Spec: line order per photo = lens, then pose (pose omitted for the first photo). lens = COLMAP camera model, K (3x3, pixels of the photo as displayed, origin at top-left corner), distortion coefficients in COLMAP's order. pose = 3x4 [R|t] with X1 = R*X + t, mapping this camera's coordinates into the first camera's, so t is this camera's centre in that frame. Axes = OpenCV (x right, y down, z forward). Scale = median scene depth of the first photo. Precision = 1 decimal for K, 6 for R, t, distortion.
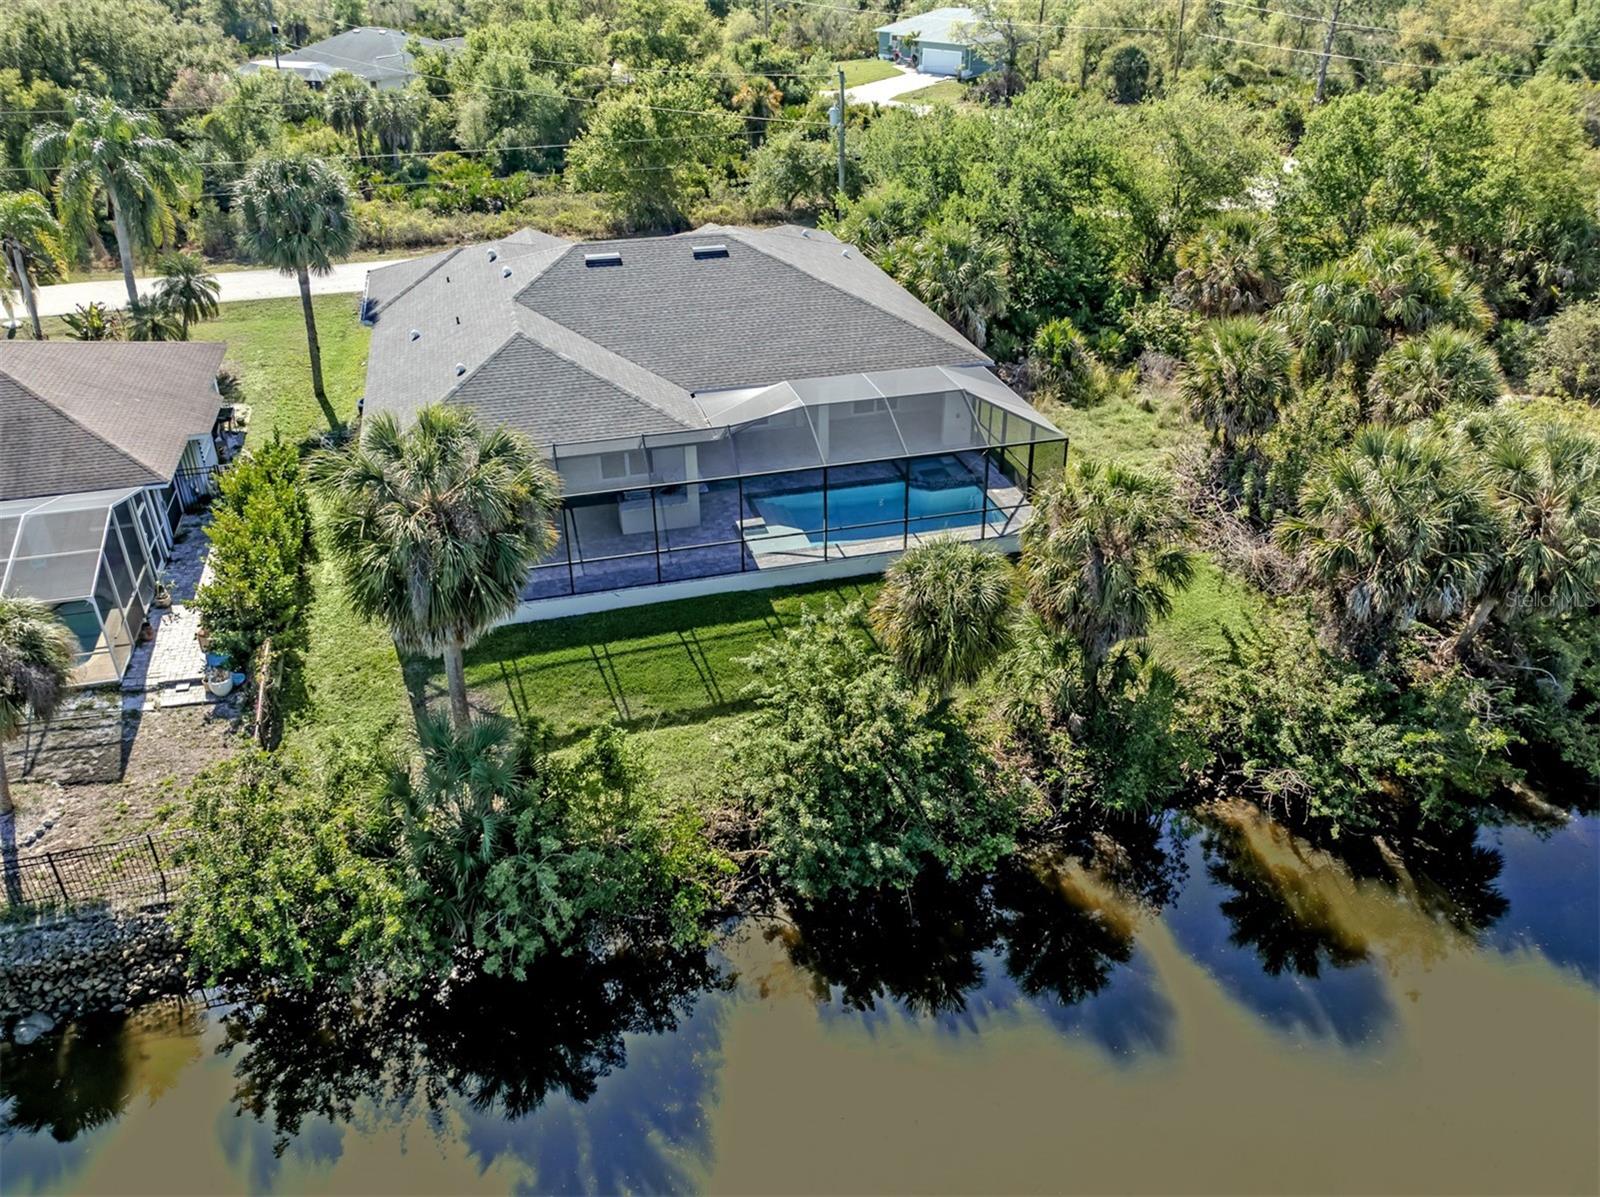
lens RADIAL K [[1282.7, 0, 823.0], [0, 1282.7, 592.5], [0, 0, 1]] dist [-0.026002, 0.007061]
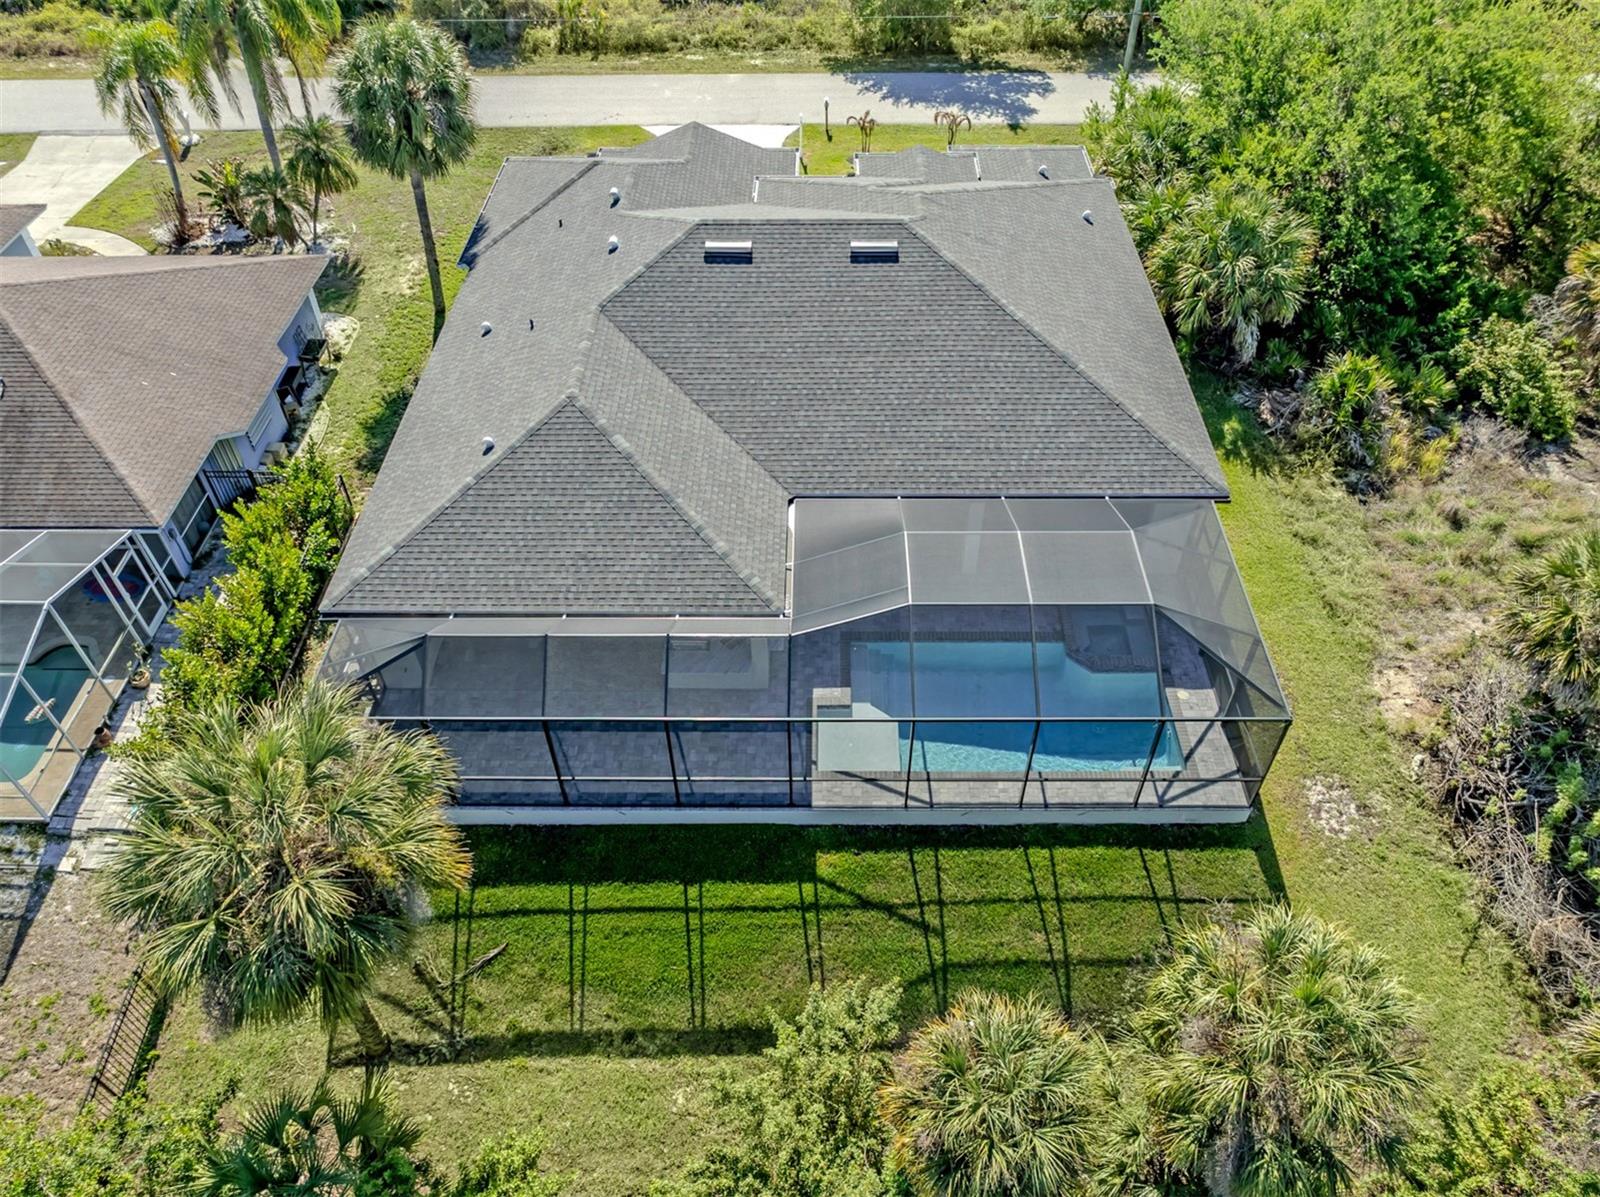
lens RADIAL K [[1149.3, 0, 800.0], [0, 1149.3, 598.5], [0, 0, 1]] dist [-0.021763, 0.004537]
pose [[0.958161, 0.199789, -0.204966, 0.048101], [-0.134706, 0.946587, 0.292965, -0.279533], [0.252549, -0.253097, 0.933895, 0.342840]]
